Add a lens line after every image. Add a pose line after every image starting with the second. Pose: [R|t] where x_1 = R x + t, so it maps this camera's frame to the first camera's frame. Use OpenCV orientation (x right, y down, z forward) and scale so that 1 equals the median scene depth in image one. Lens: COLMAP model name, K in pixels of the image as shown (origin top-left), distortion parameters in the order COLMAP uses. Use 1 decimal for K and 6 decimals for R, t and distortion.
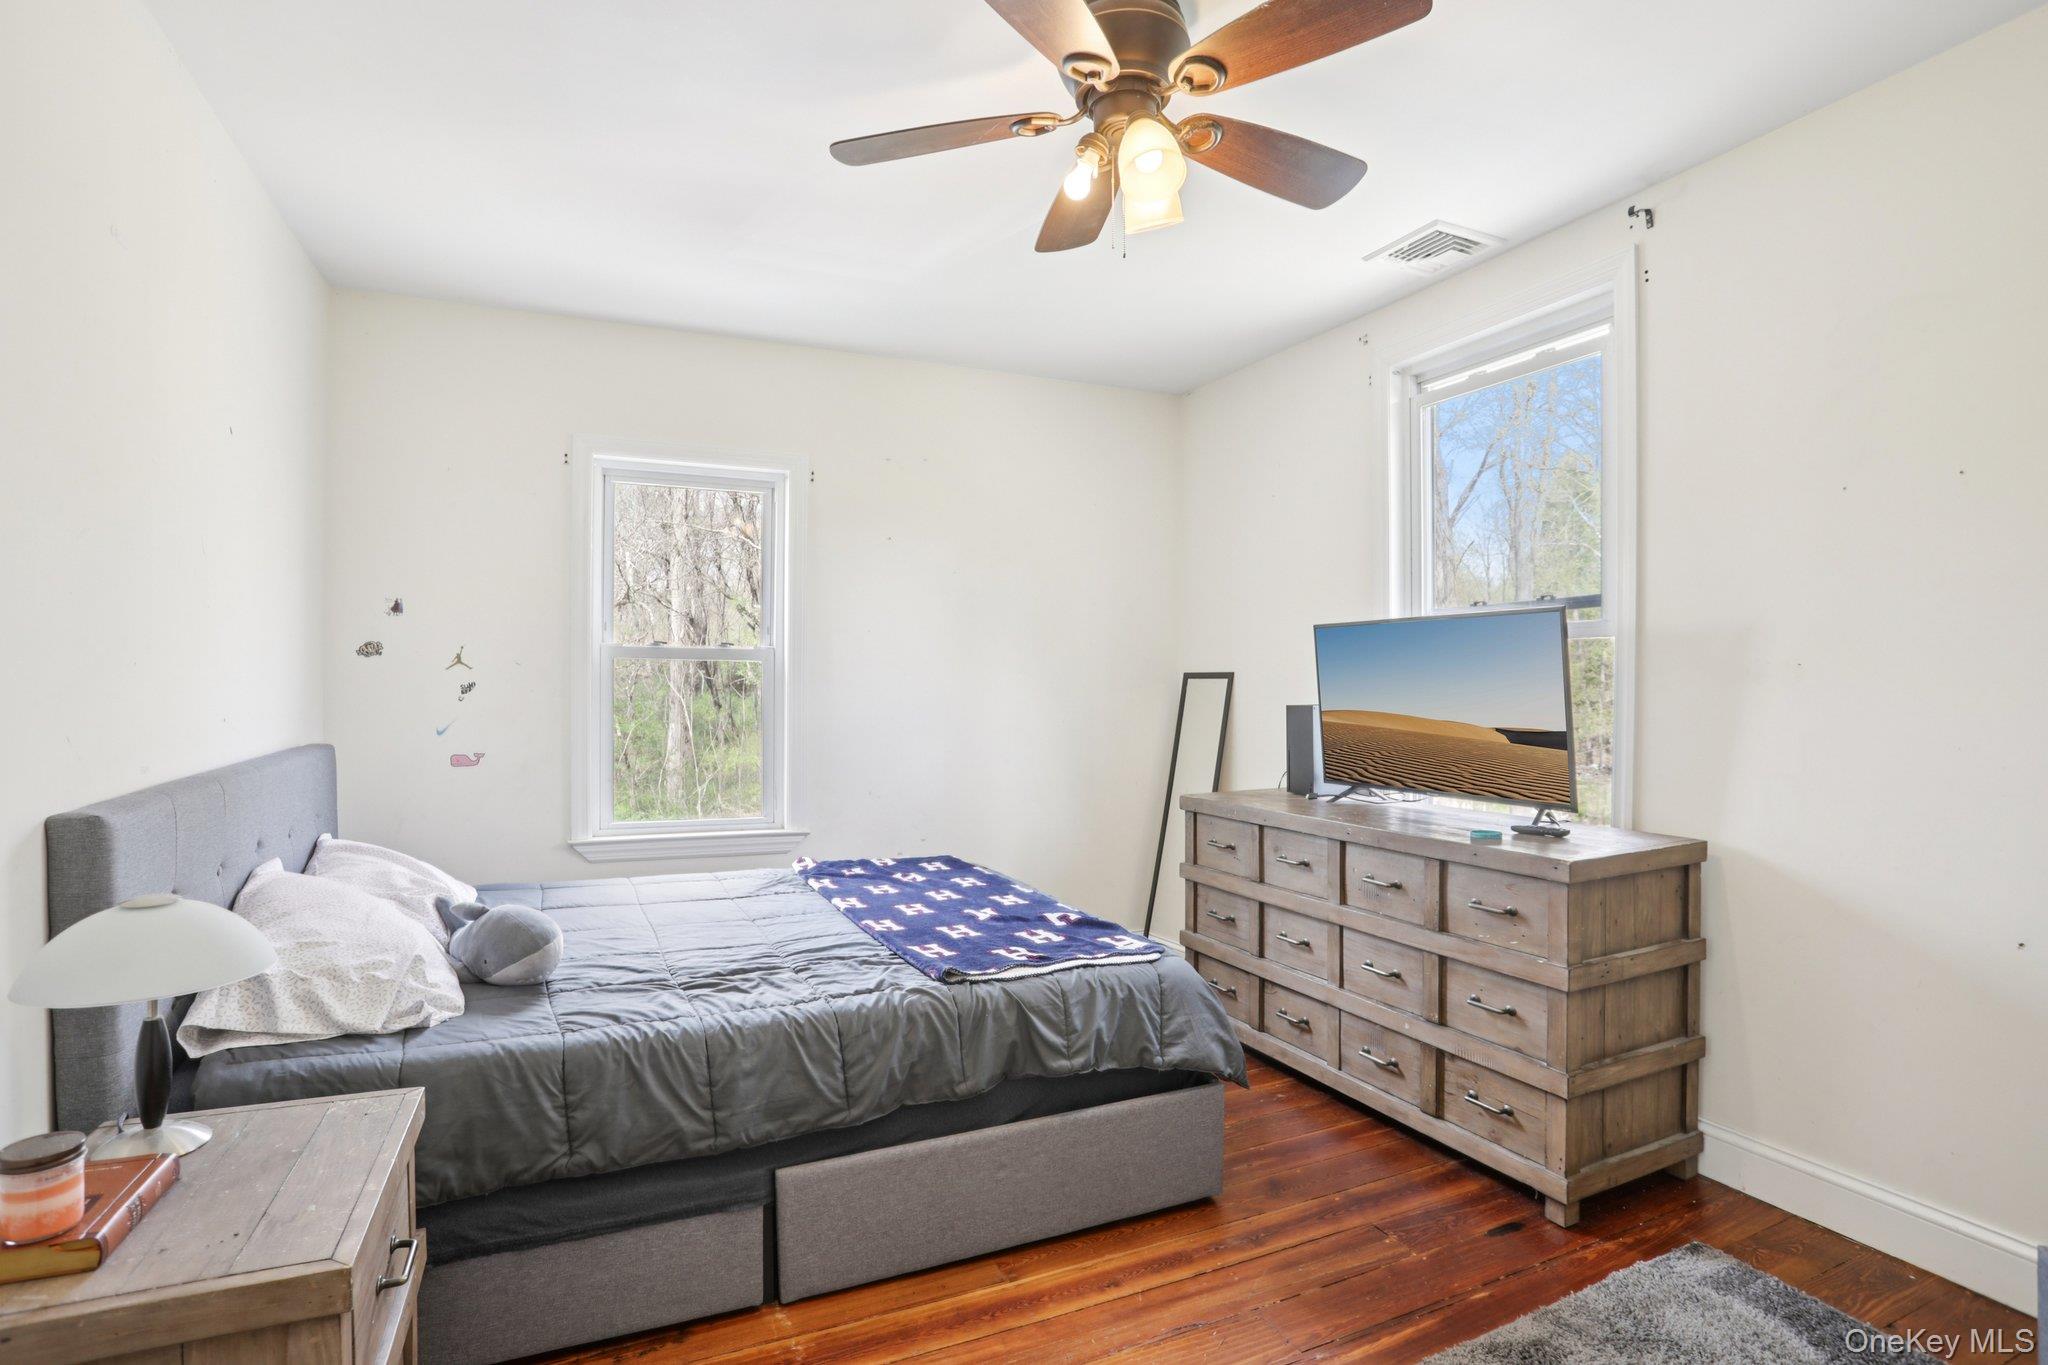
lens RADIAL K [[1011.4, 0, 1021.7], [0, 1011.4, 686.5], [0, 0, 1]] dist [-0.047815, 0.021167]
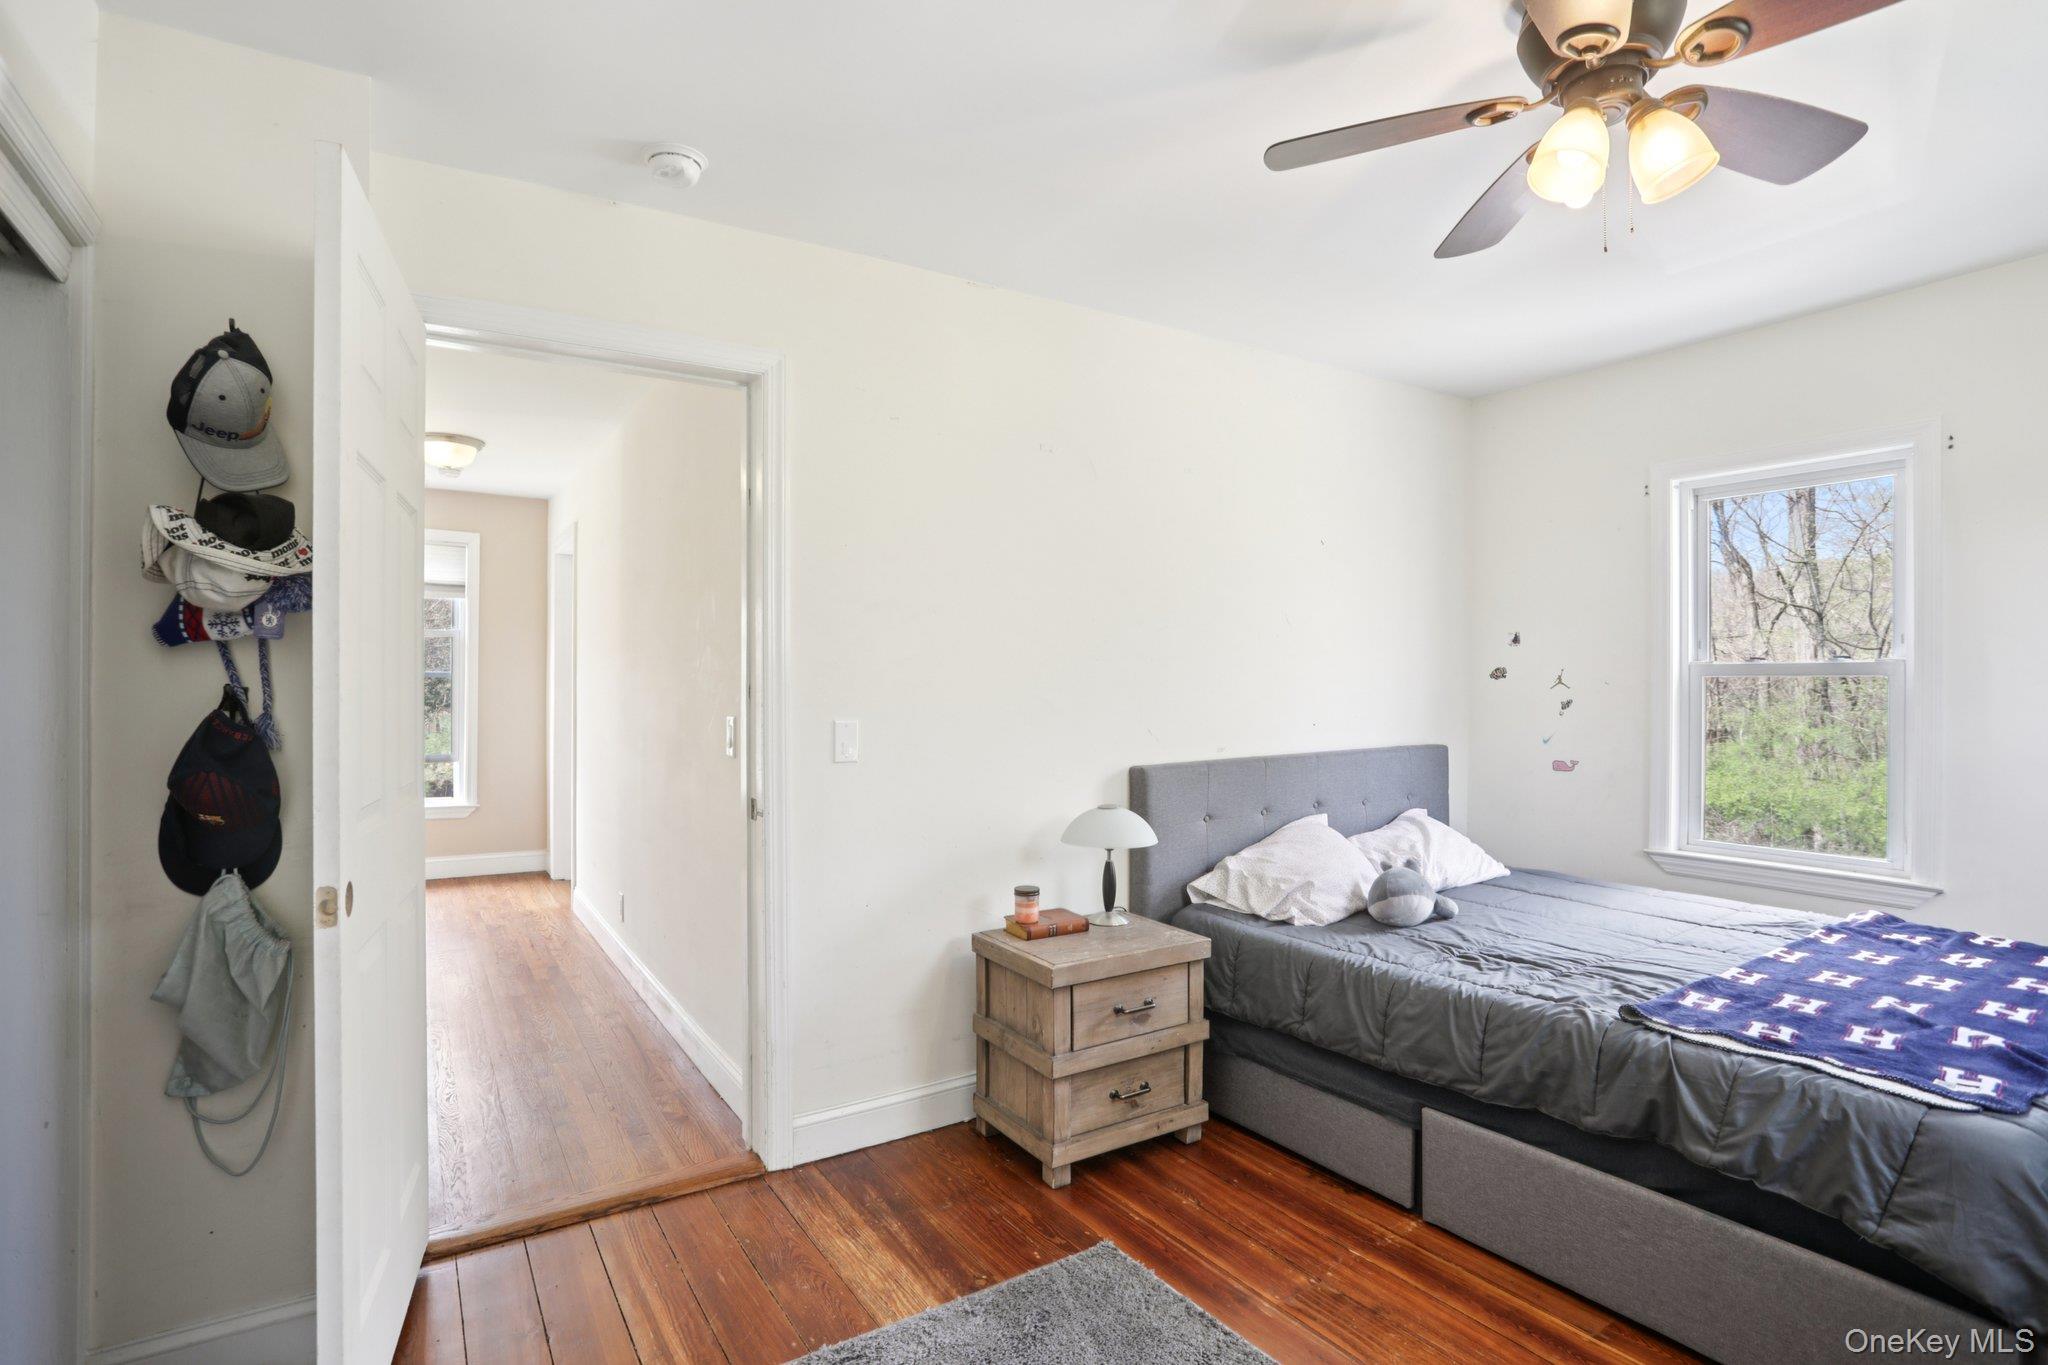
lens RADIAL K [[1011.4, 0, 1017.1], [0, 1011.4, 671.6], [0, 0, 1]] dist [-0.047815, 0.021167]
pose [[0.152212, -0.022745, -0.988086, 0.795217], [-0.000620, 0.999733, -0.023109, -0.014934], [0.988348, 0.004130, 0.152157, 0.289726]]
